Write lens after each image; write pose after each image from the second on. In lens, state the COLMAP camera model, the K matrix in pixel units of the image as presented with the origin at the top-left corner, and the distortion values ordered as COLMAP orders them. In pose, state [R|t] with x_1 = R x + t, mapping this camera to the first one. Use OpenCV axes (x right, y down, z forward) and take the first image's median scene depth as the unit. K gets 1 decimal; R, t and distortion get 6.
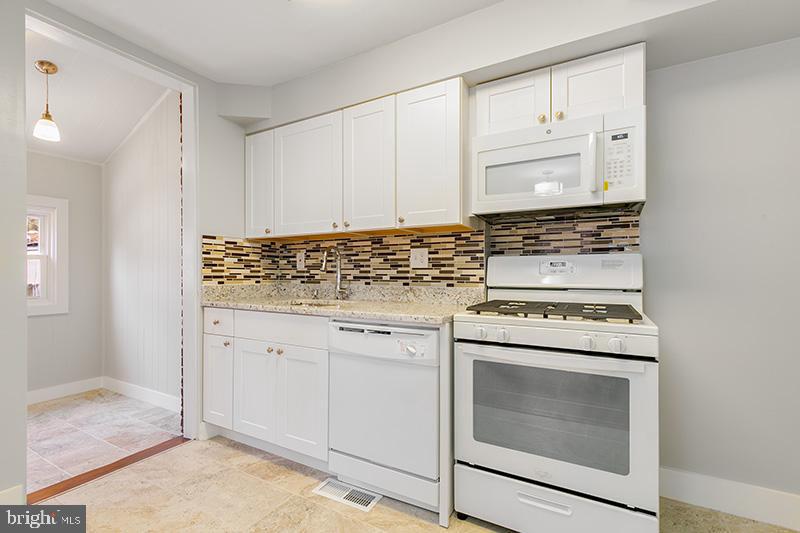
lens RADIAL K [[361.9, 0, 400.6], [0, 361.9, 271.0], [0, 0, 1]] dist [0.002183, -0.000018]
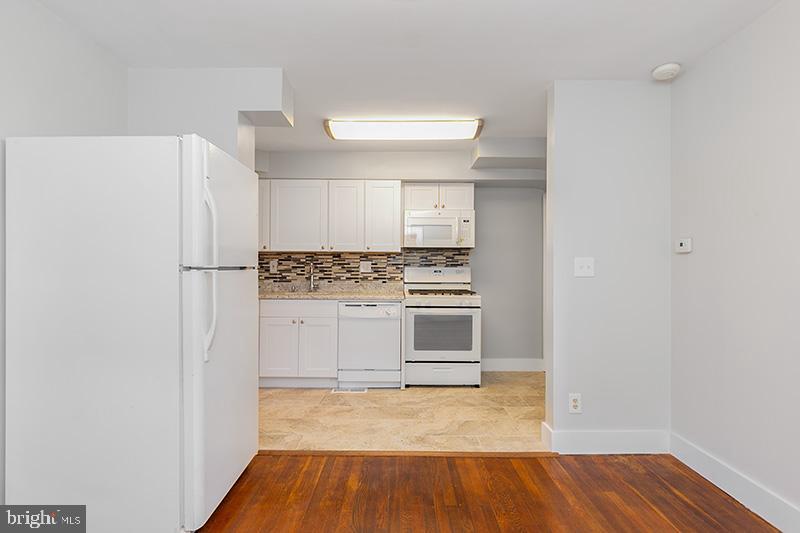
lens RADIAL K [[397.9, 0, 400.0], [0, 397.9, 266.5], [0, 0, 1]] dist [-0.000037, -0.000401]
pose [[0.870556, 0.007011, 0.492020, -0.759021], [-0.007039, 0.999974, -0.001794, -0.035862], [-0.492019, -0.001902, 0.870582, -0.771577]]
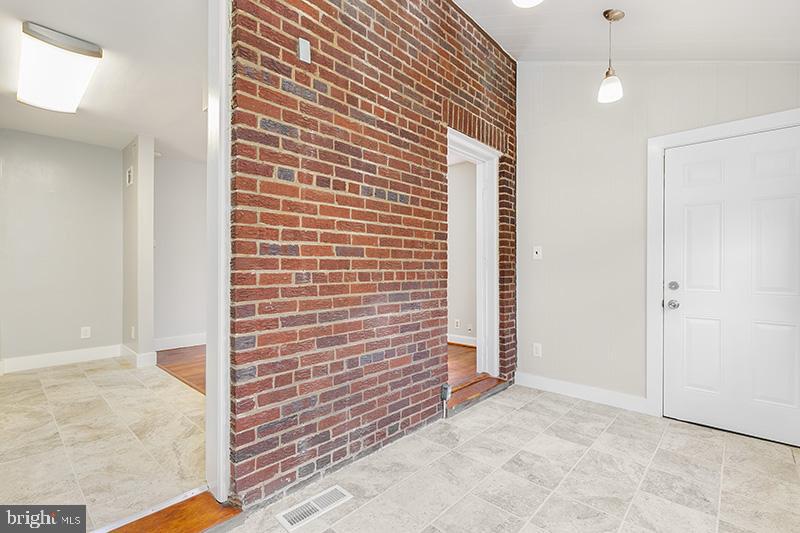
lens RADIAL K [[366.6, 0, 399.9], [0, 366.6, 267.7], [0, 0, 1]] dist [0.005216, -0.000038]
pose [[-0.973882, 0.004141, 0.227017, -1.312515], [0.002546, 0.999970, -0.007318, 0.047944], [-0.227040, -0.006549, -0.973863, 1.379211]]
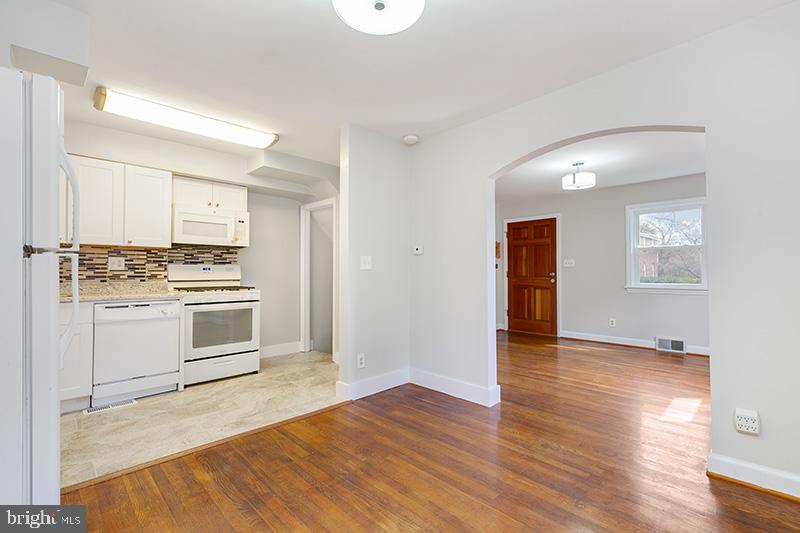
lens RADIAL K [[359.7, 0, 400.0], [0, 359.7, 266.5], [0, 0, 1]] dist [0.004379, 0.000380]
pose [[0.276879, 0.015781, 0.960775, -1.085870], [-0.003007, 0.999874, -0.015557, -0.003406], [-0.960900, 0.001418, 0.276891, -0.574369]]
